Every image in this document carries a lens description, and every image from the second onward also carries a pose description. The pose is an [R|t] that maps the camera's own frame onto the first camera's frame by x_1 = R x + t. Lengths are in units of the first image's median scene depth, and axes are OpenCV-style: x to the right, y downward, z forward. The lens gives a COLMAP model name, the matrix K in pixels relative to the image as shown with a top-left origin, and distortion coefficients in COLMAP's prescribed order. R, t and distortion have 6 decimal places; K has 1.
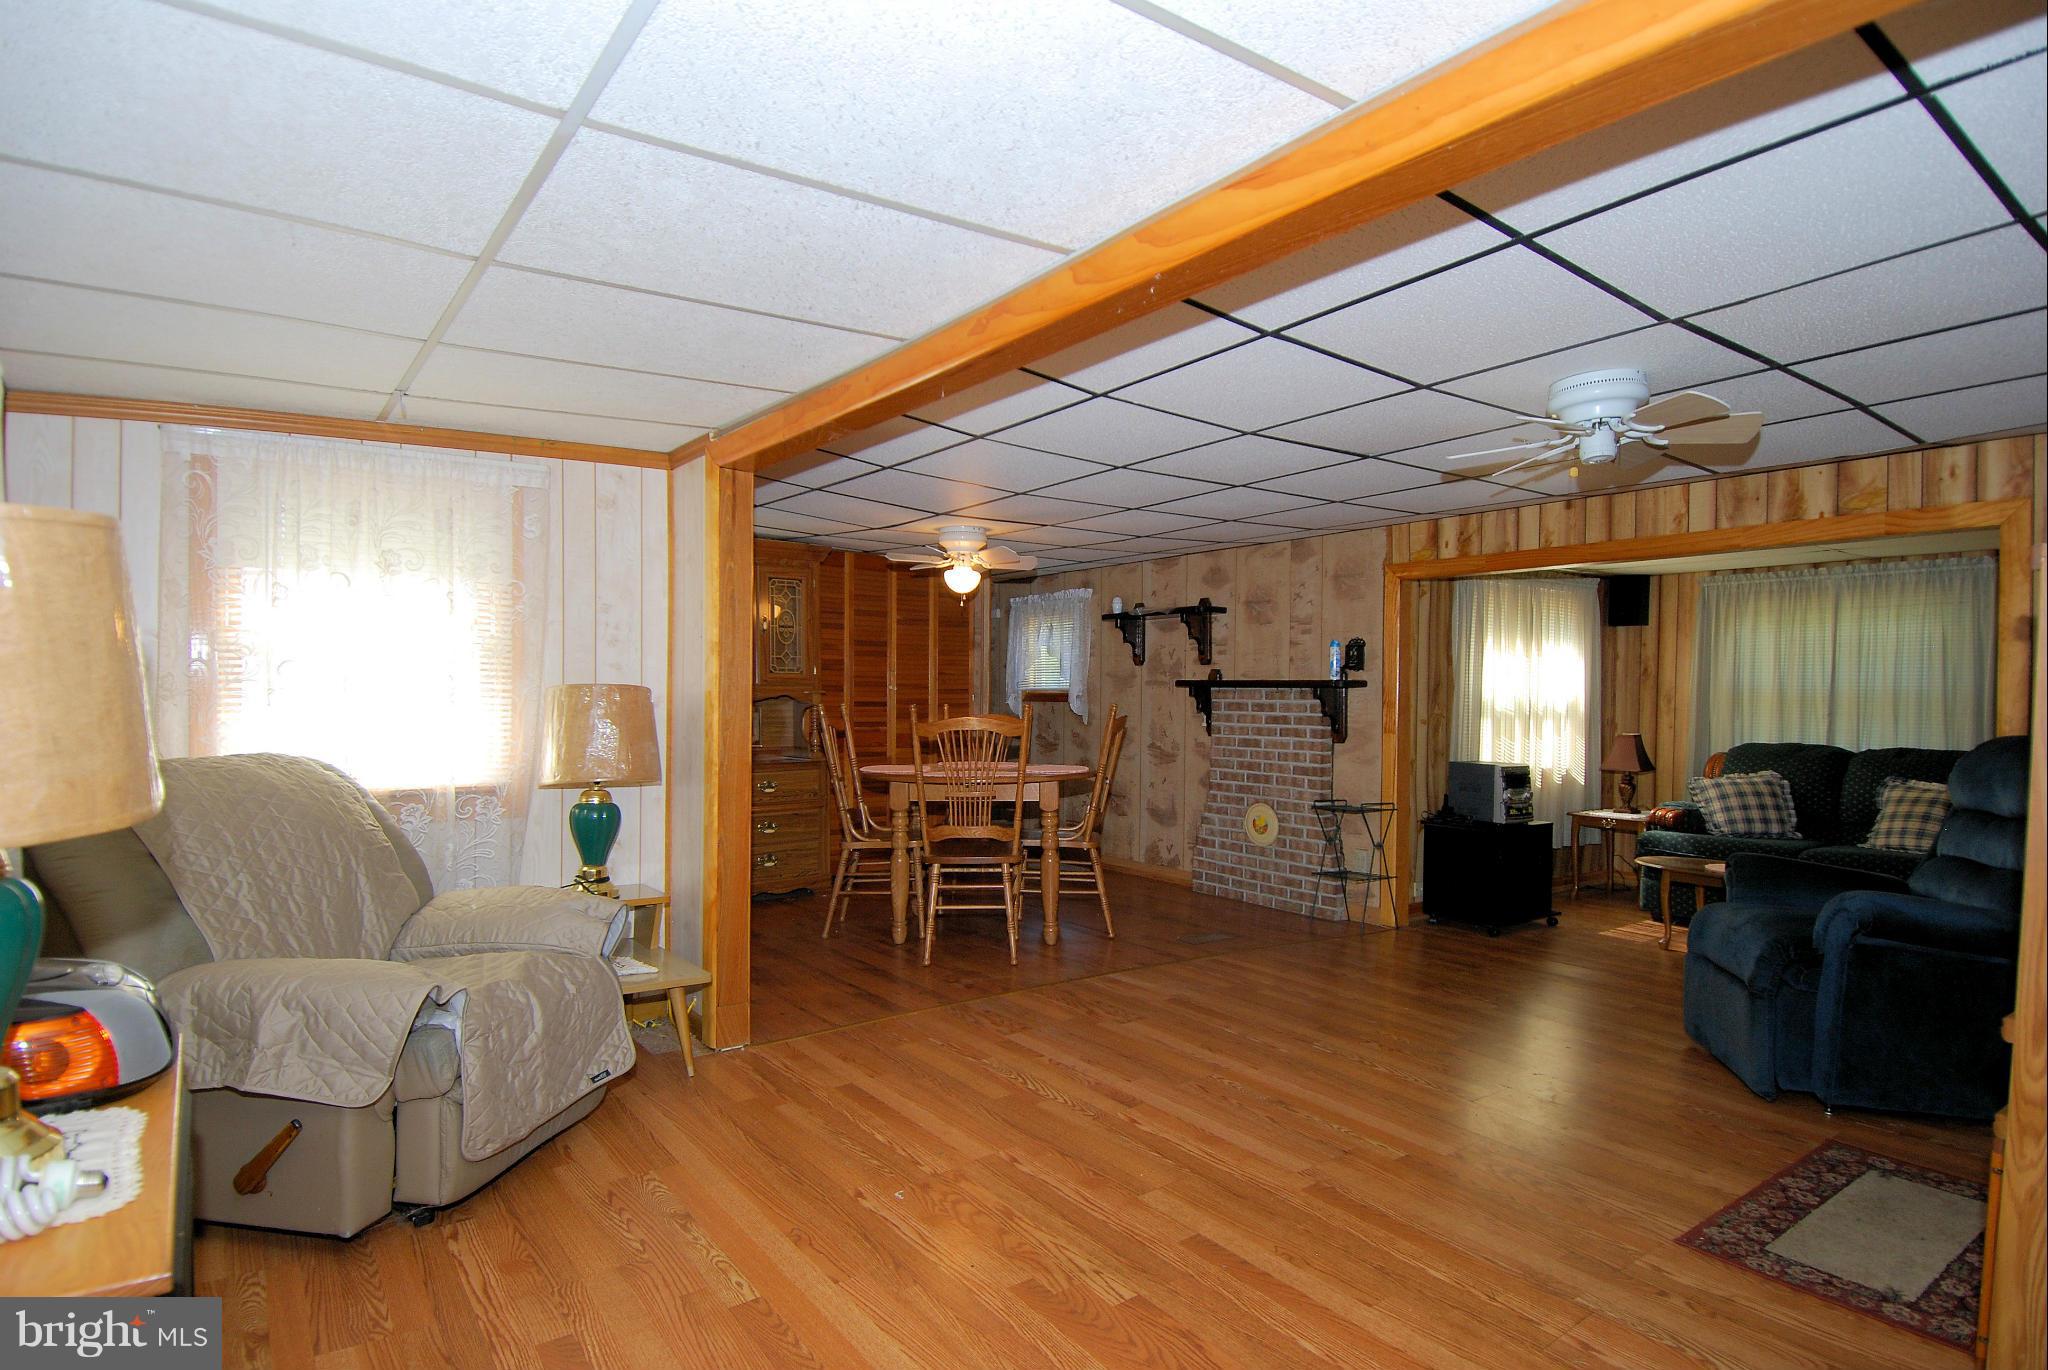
lens RADIAL K [[1013.5, 0, 1032.1], [0, 1013.5, 720.5], [0, 0, 1]] dist [-0.002818, -0.000689]
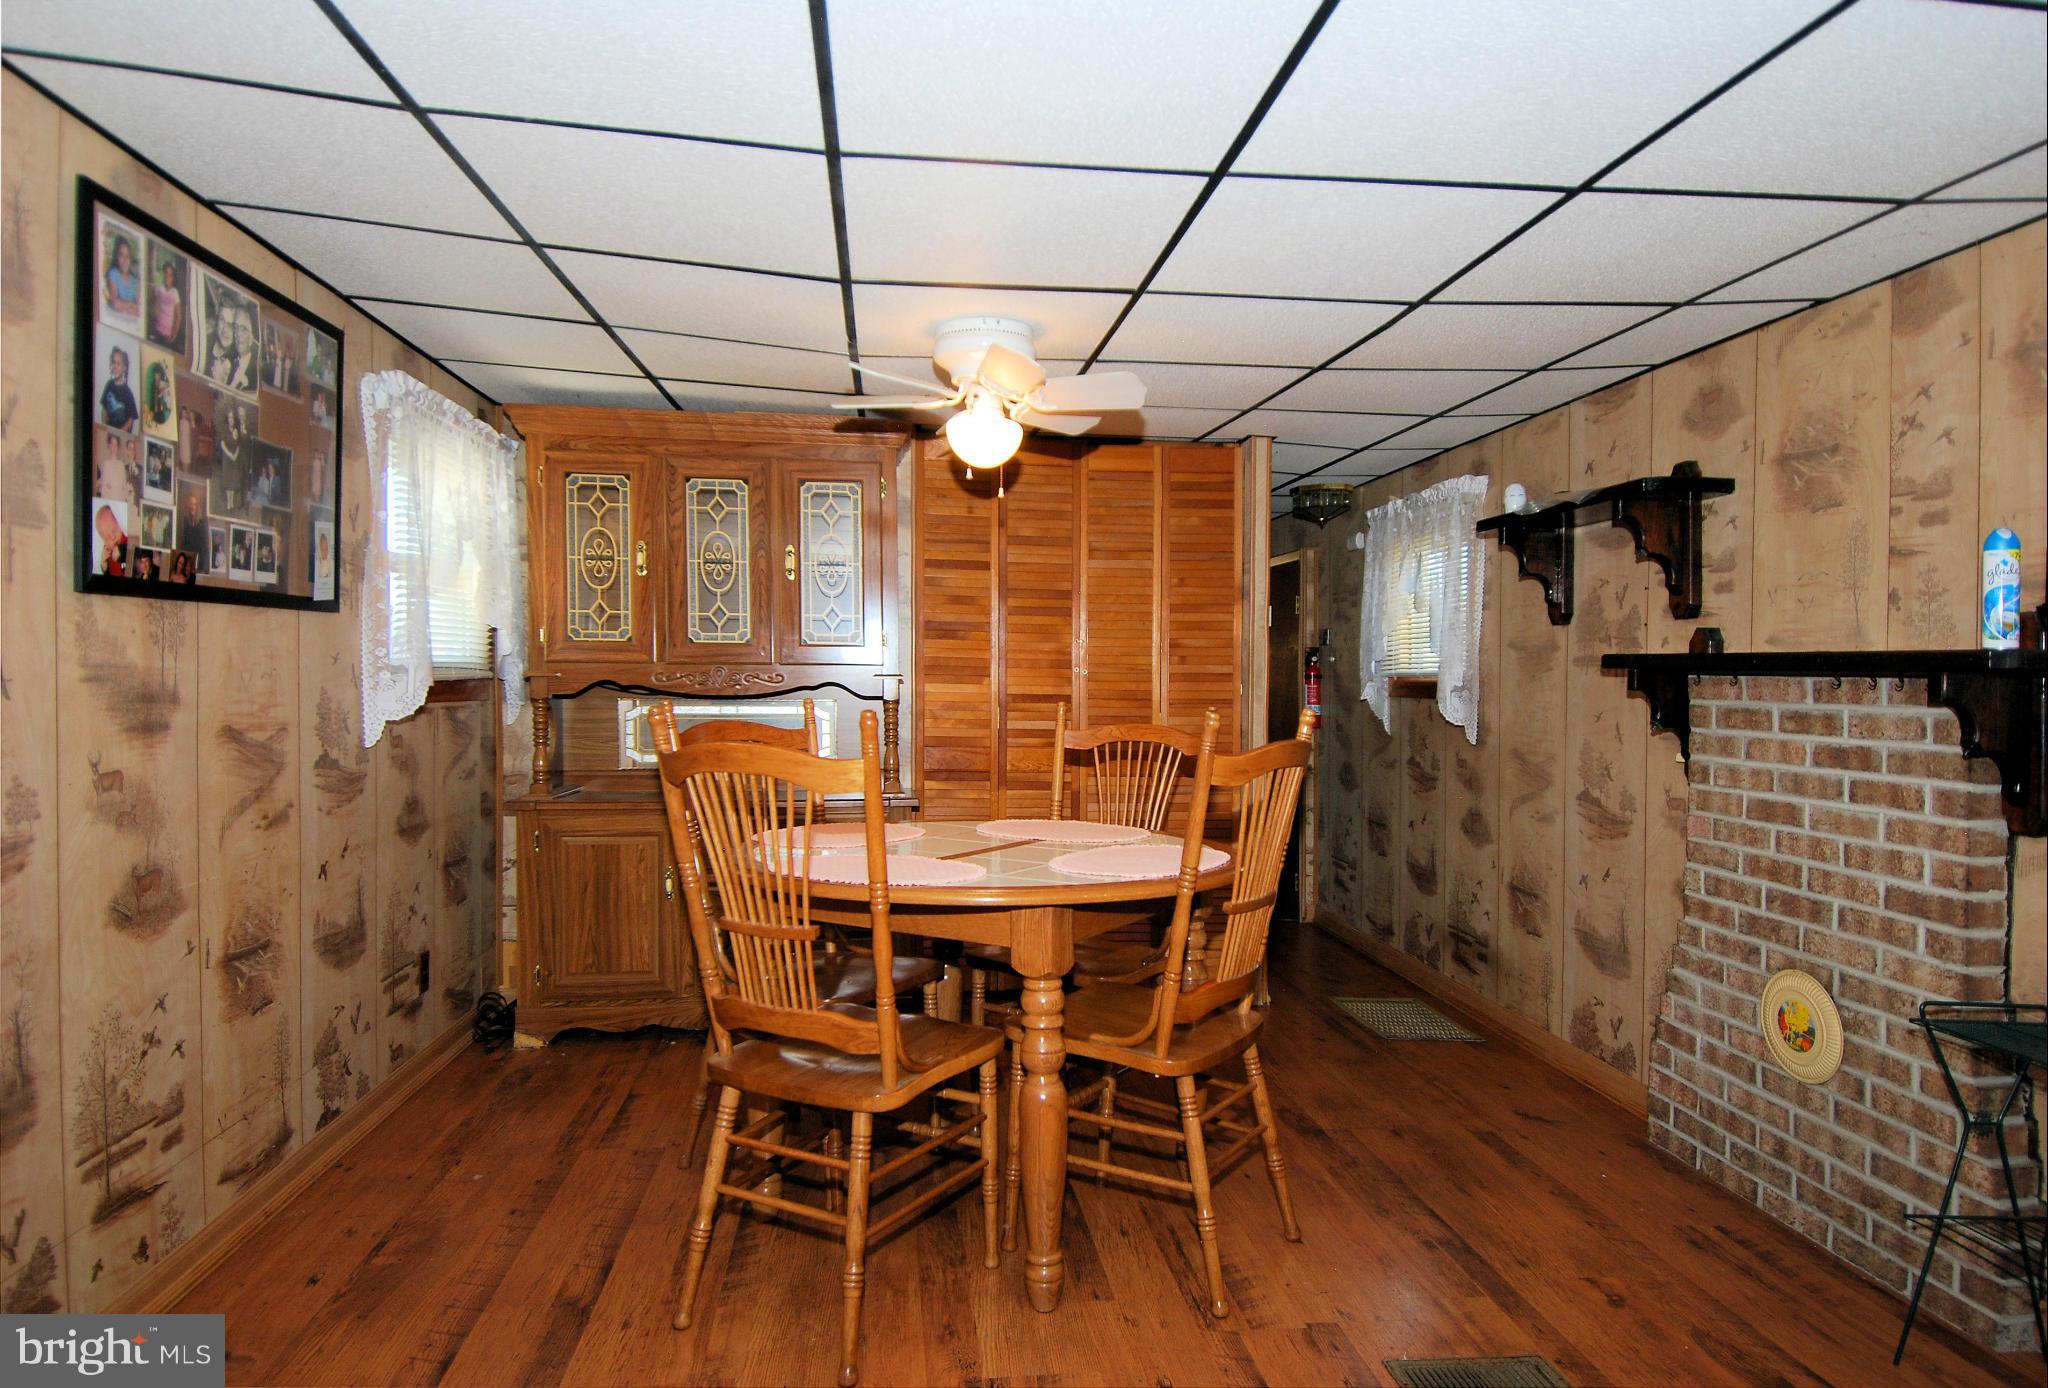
lens RADIAL K [[1220.7, 0, 1024.0], [0, 1220.7, 694.0], [0, 0, 1]] dist [0.023976, -0.037513]
pose [[0.874012, 0.012453, -0.485745, 0.186077], [-0.019260, 0.999774, -0.009024, -0.013492], [0.485522, 0.017242, 0.874054, 0.430263]]
